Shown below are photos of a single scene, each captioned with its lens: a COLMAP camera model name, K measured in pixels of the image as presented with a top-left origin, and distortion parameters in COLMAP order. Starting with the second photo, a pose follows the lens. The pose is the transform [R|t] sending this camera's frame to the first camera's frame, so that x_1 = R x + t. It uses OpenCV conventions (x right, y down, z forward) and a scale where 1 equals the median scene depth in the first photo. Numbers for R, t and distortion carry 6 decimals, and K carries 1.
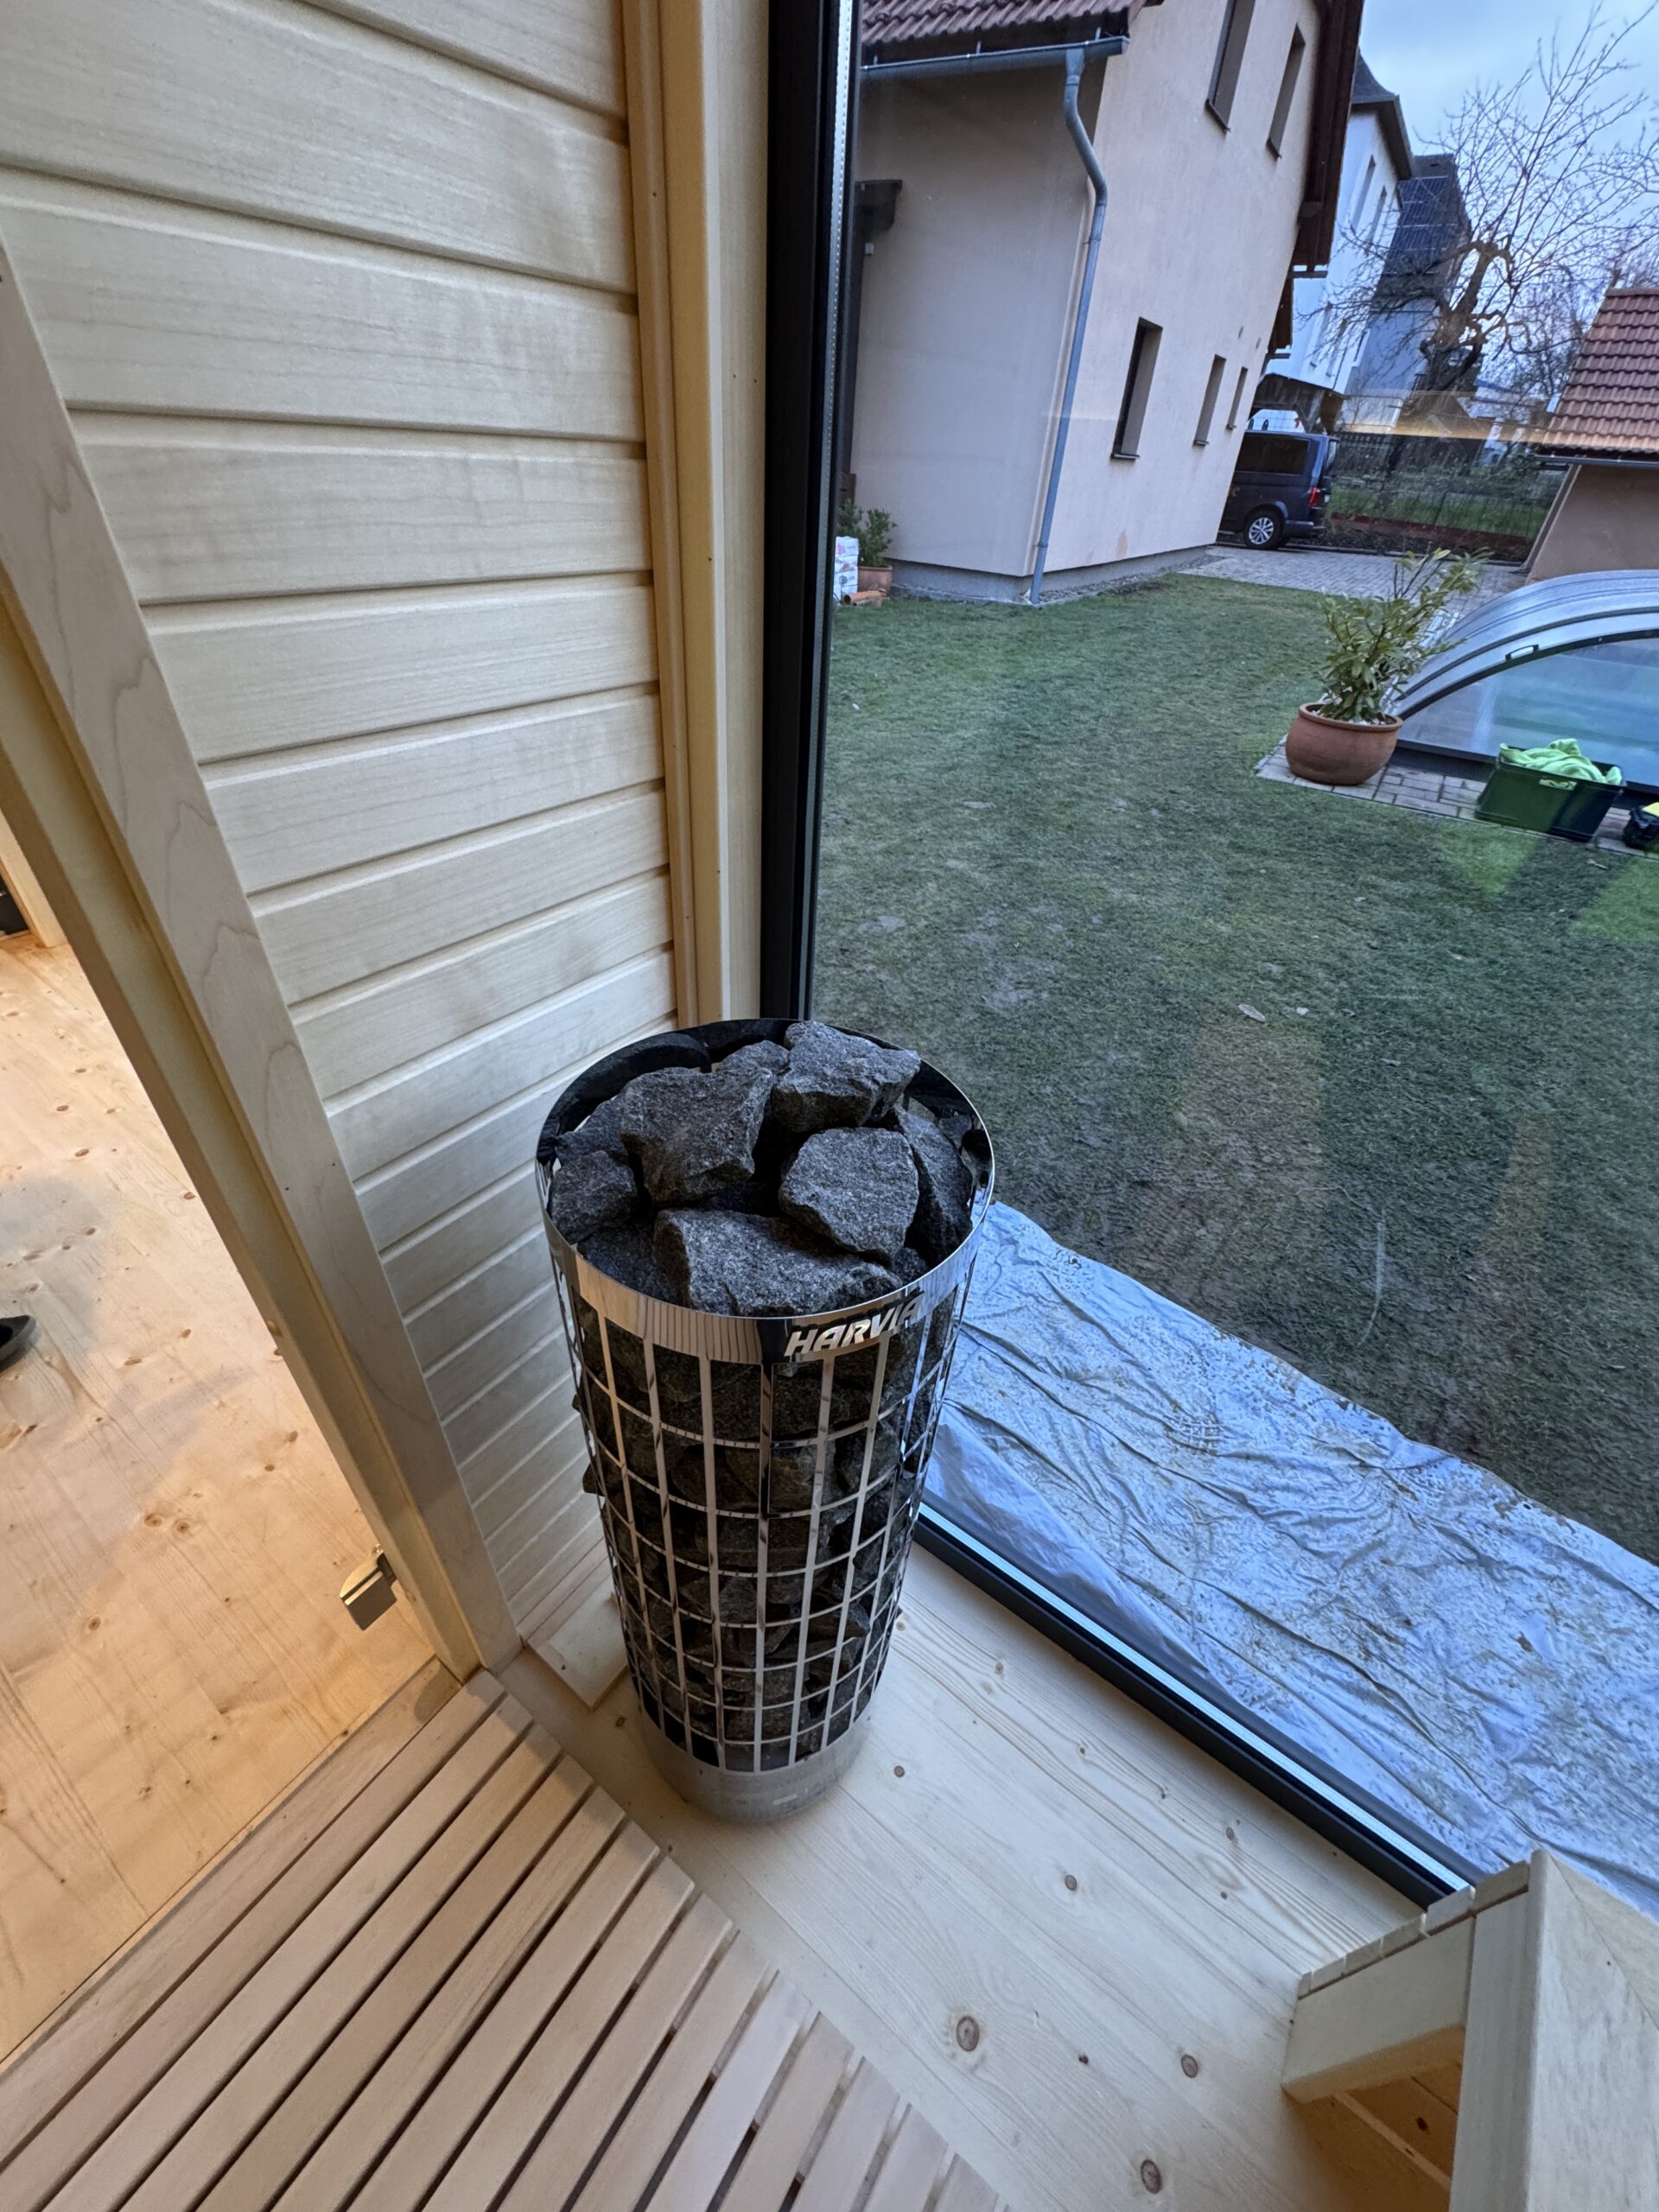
lens RADIAL K [[878.7, 0, 829.7], [0, 878.7, 1103.4], [0, 0, 1]] dist [-0.001558, -0.000106]
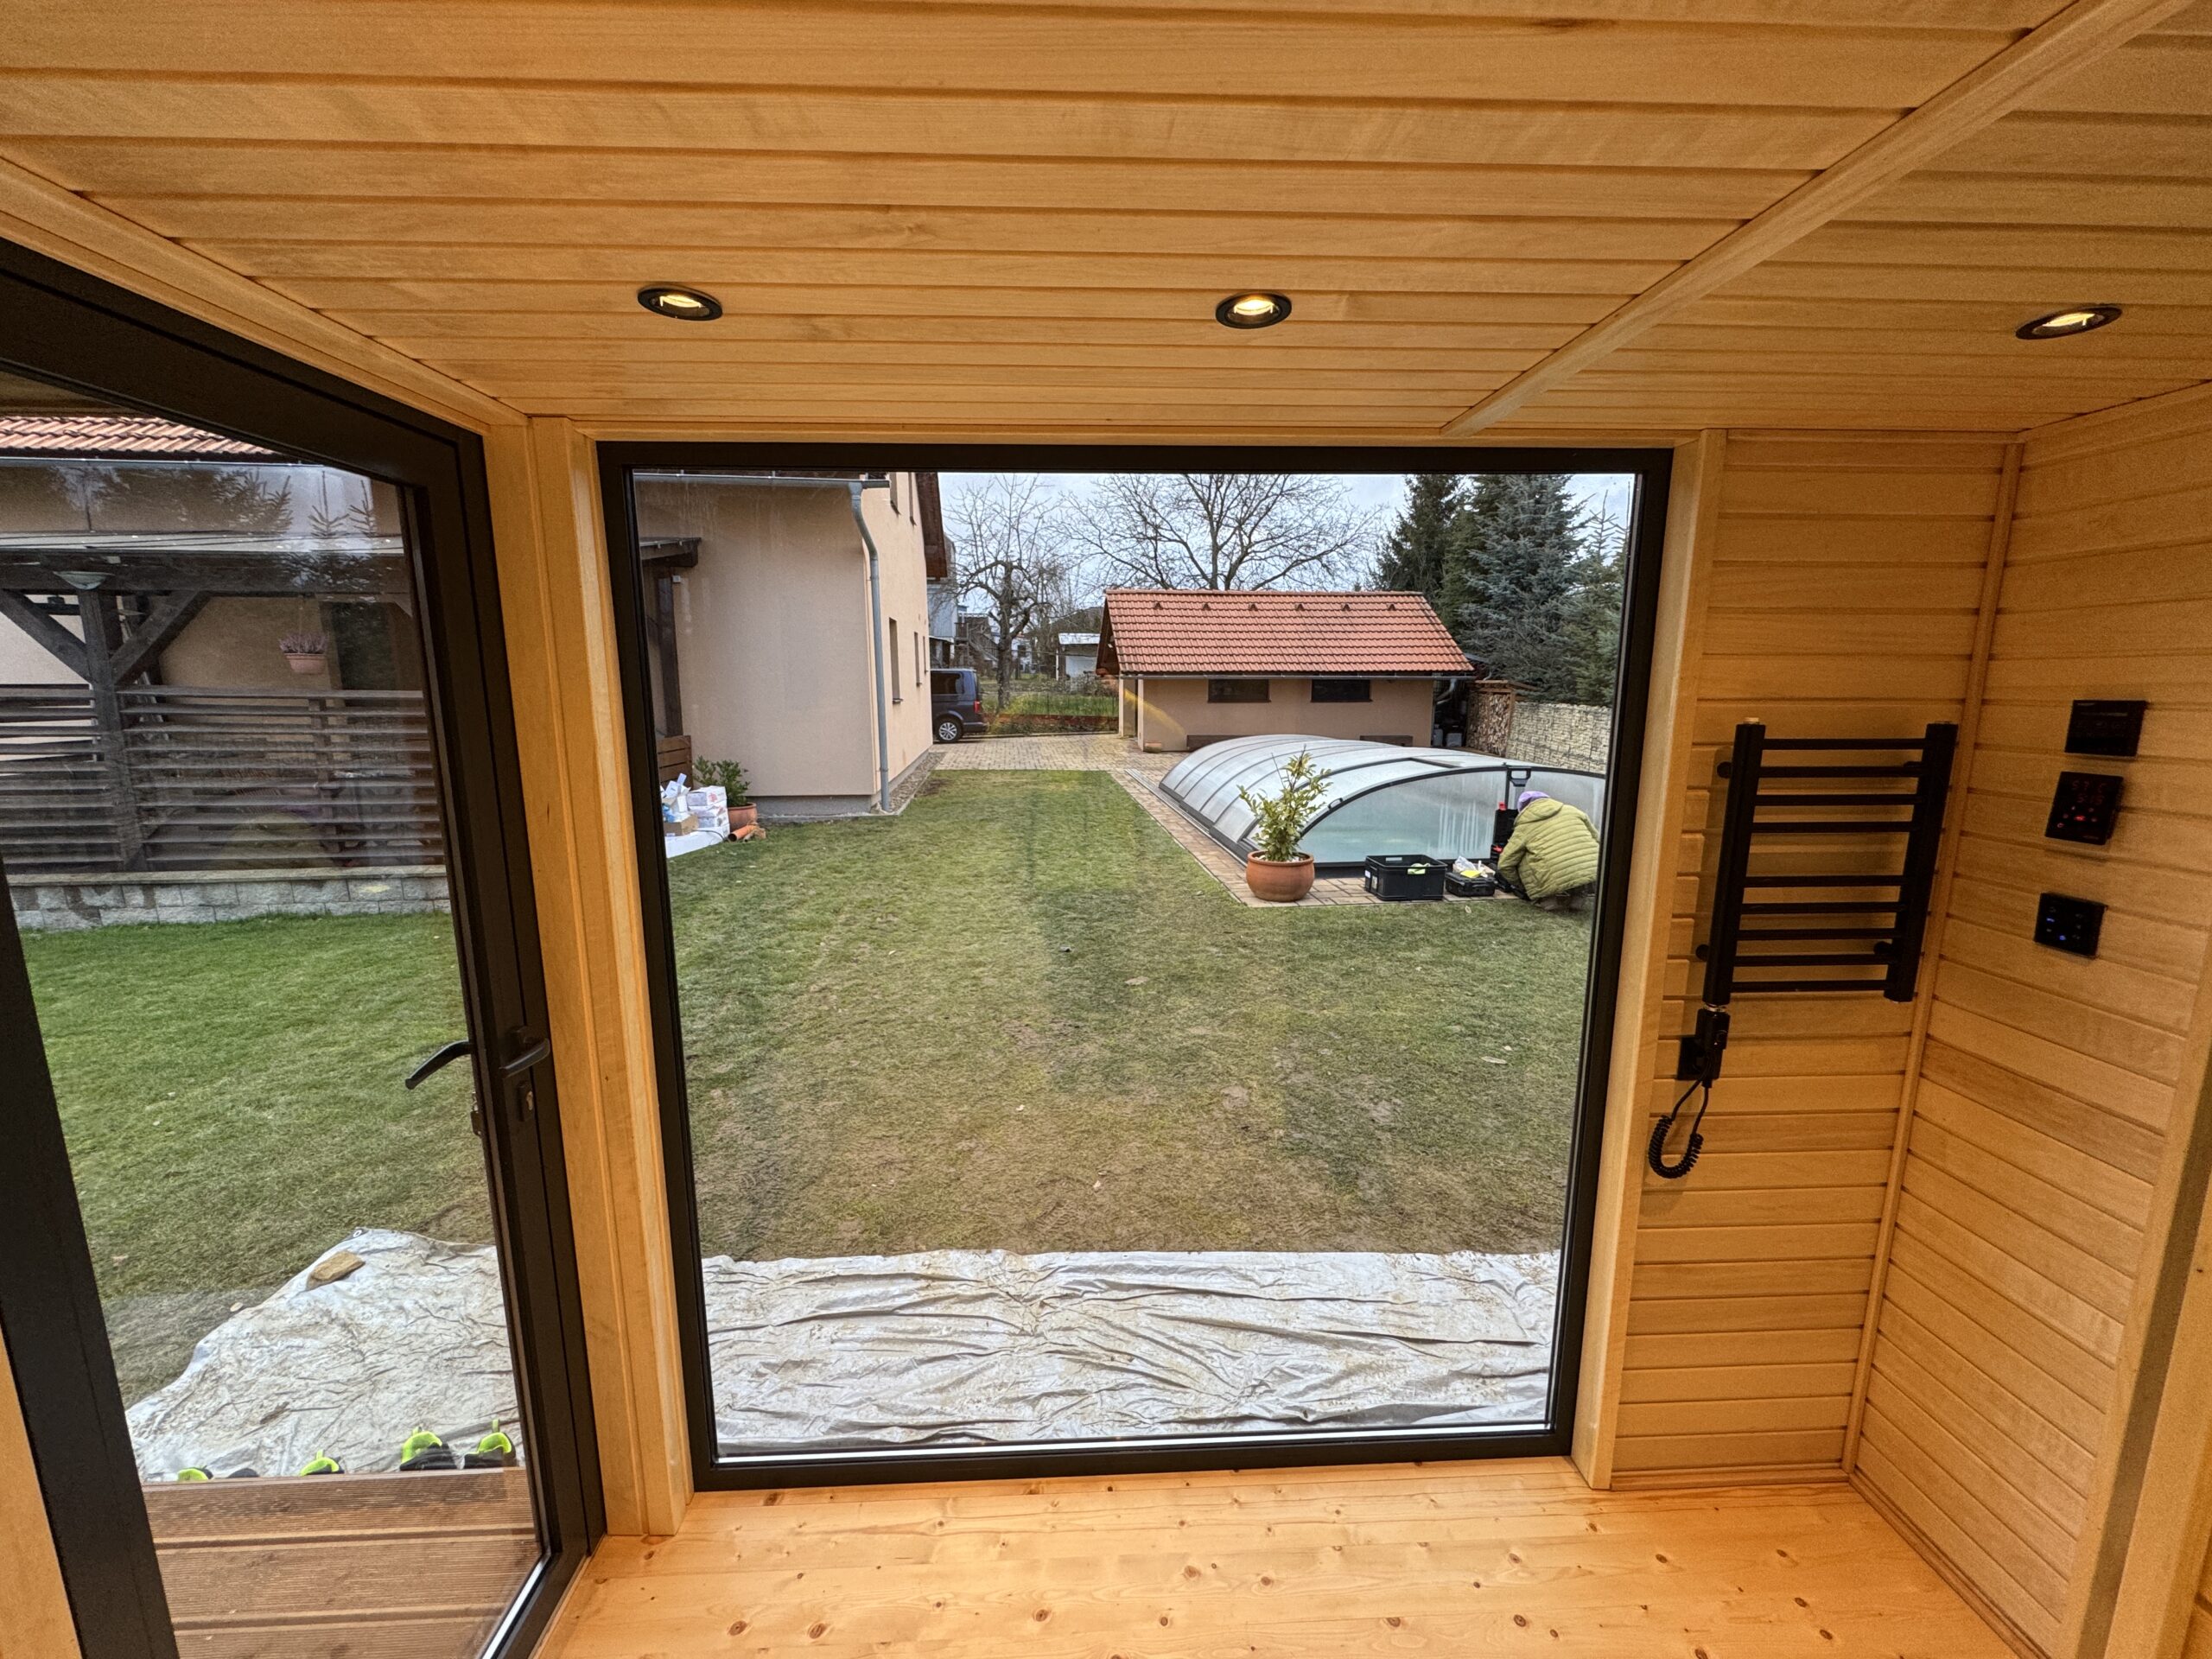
lens RADIAL K [[878.7, 0, 1104.2], [0, 878.7, 828.0], [0, 0, 1]] dist [-0.002073, 0.000014]
pose [[0.780066, -0.163779, 0.603882, -0.623747], [0.415346, 0.857364, -0.303997, -0.196803], [-0.467958, 0.487958, 0.736825, 0.047180]]
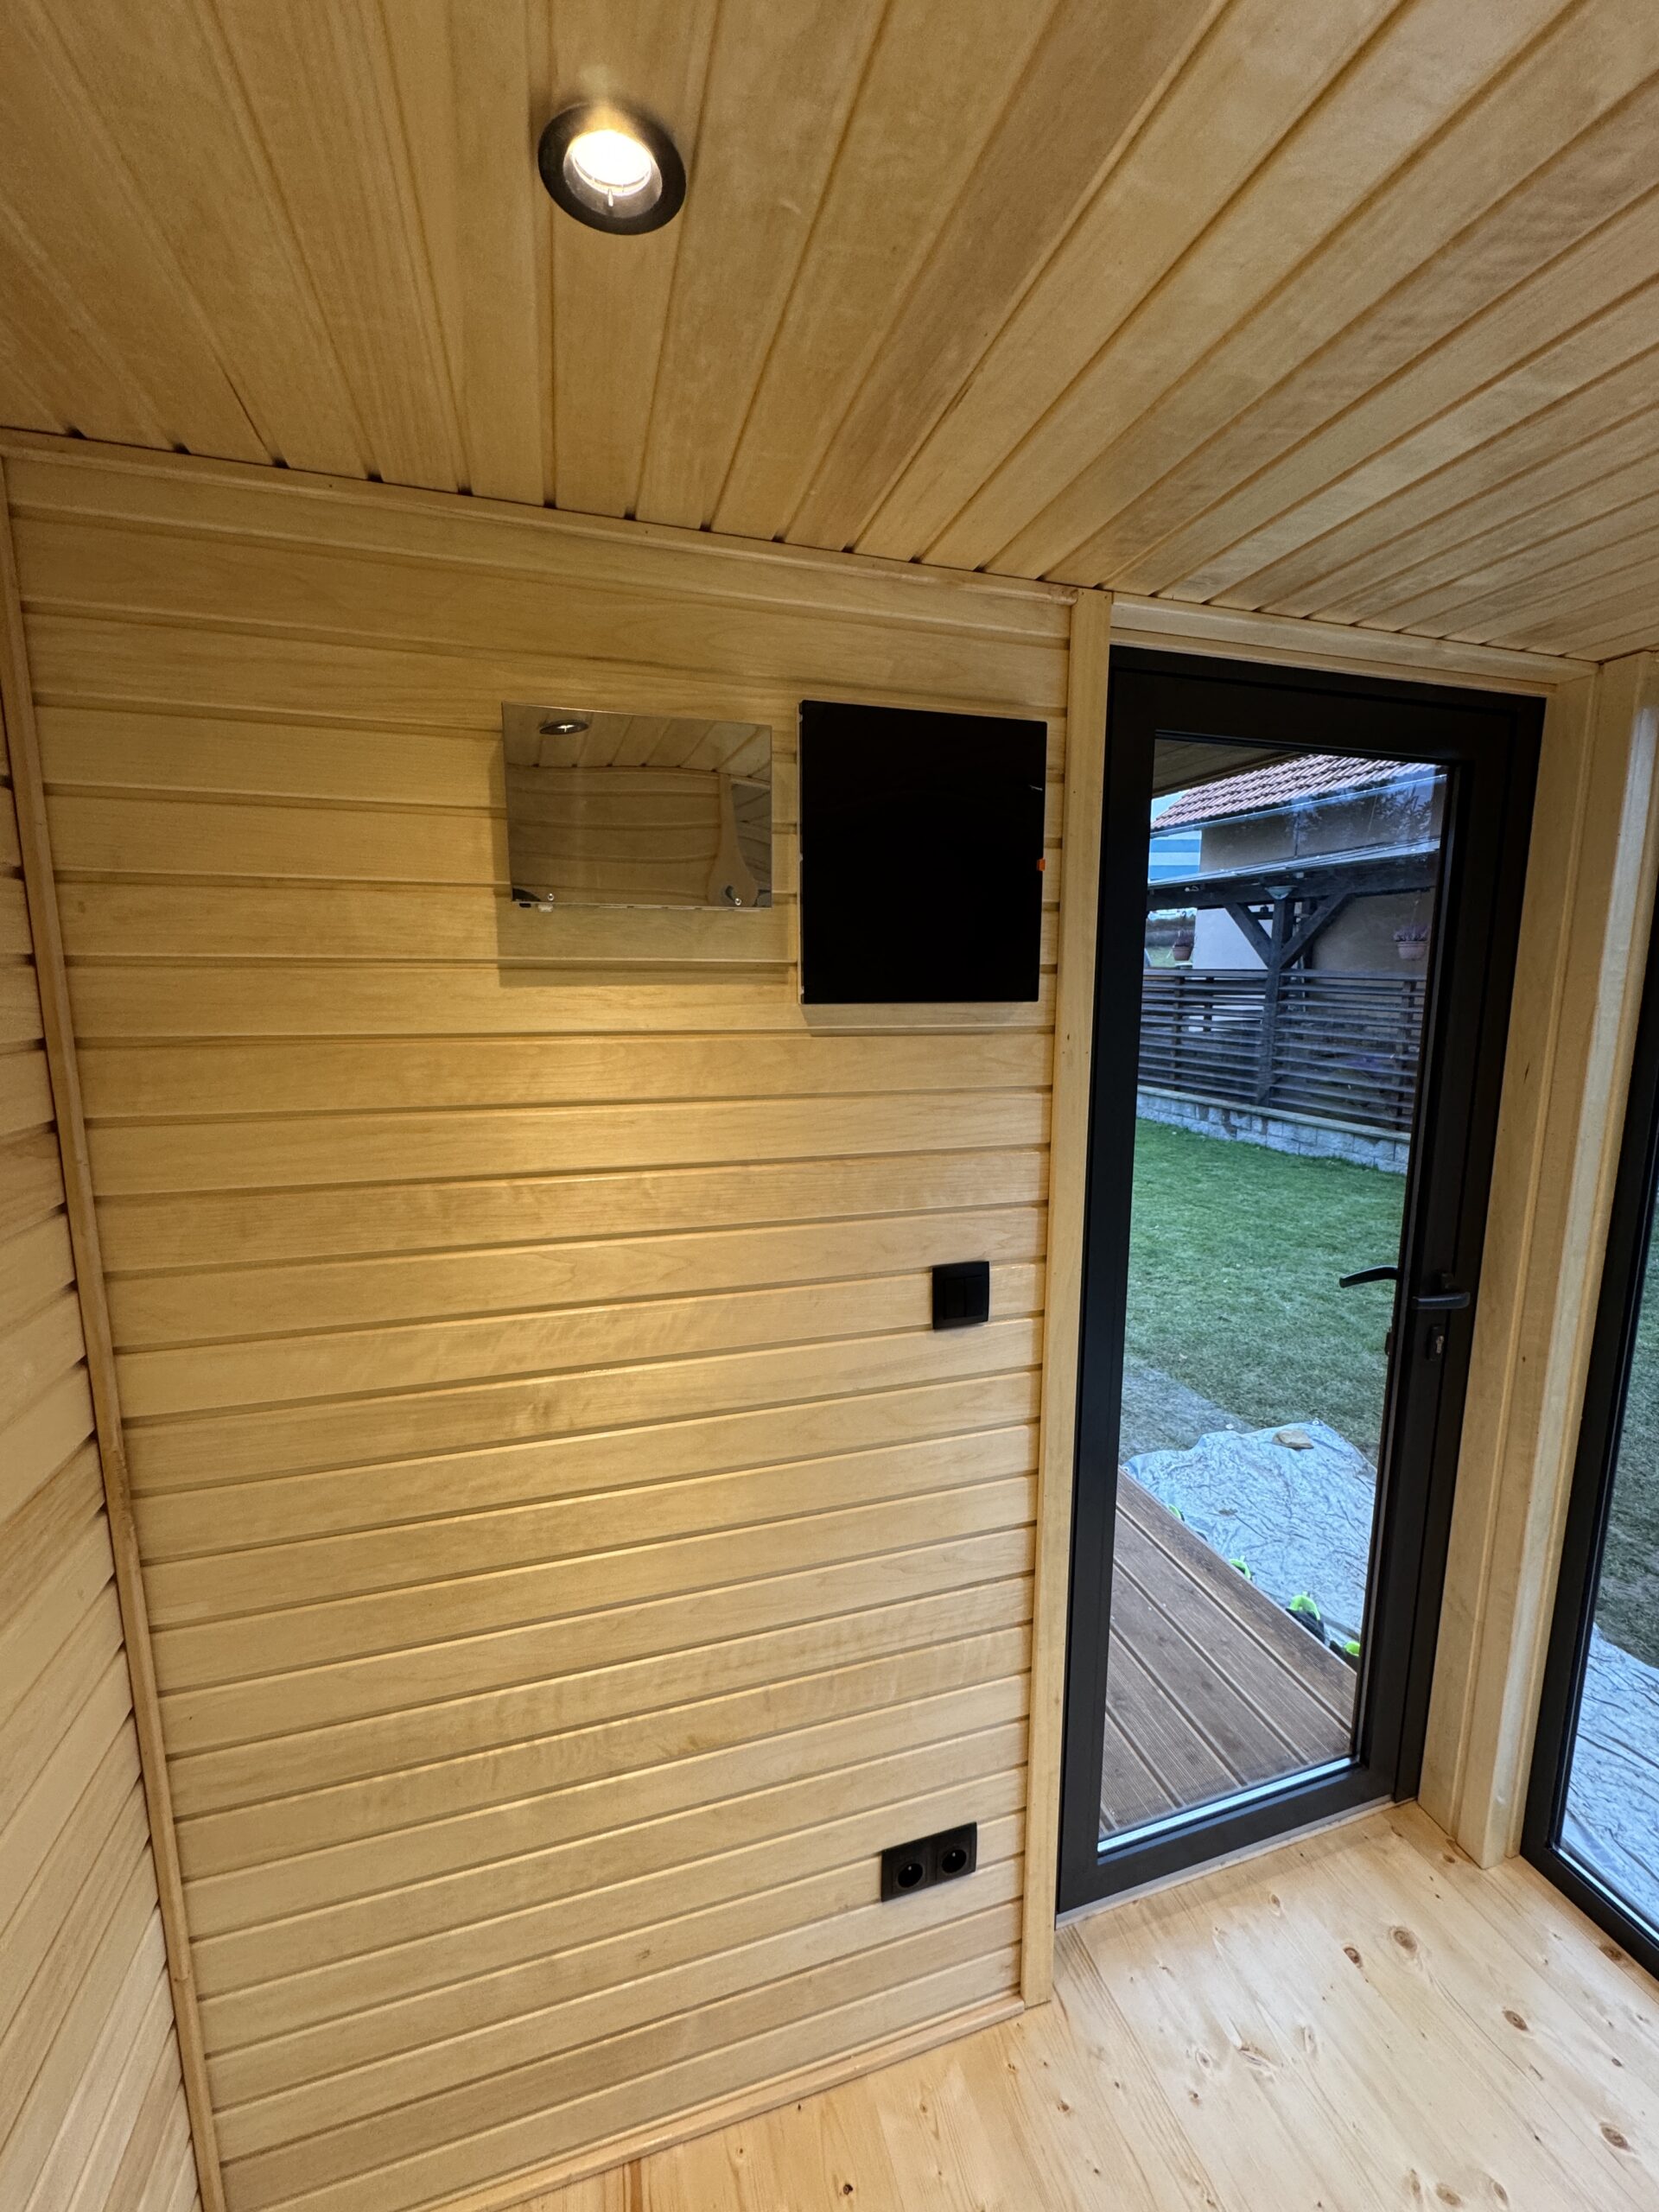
lens RADIAL K [[878.7, 0, 830.2], [0, 878.7, 1103.4], [0, 0, 1]] dist [-0.002073, 0.000014]
pose [[0.797737, 0.032257, -0.602142, -0.588885], [-0.326838, 0.862295, -0.386813, -0.162613], [0.506746, 0.505378, 0.698428, 0.030618]]
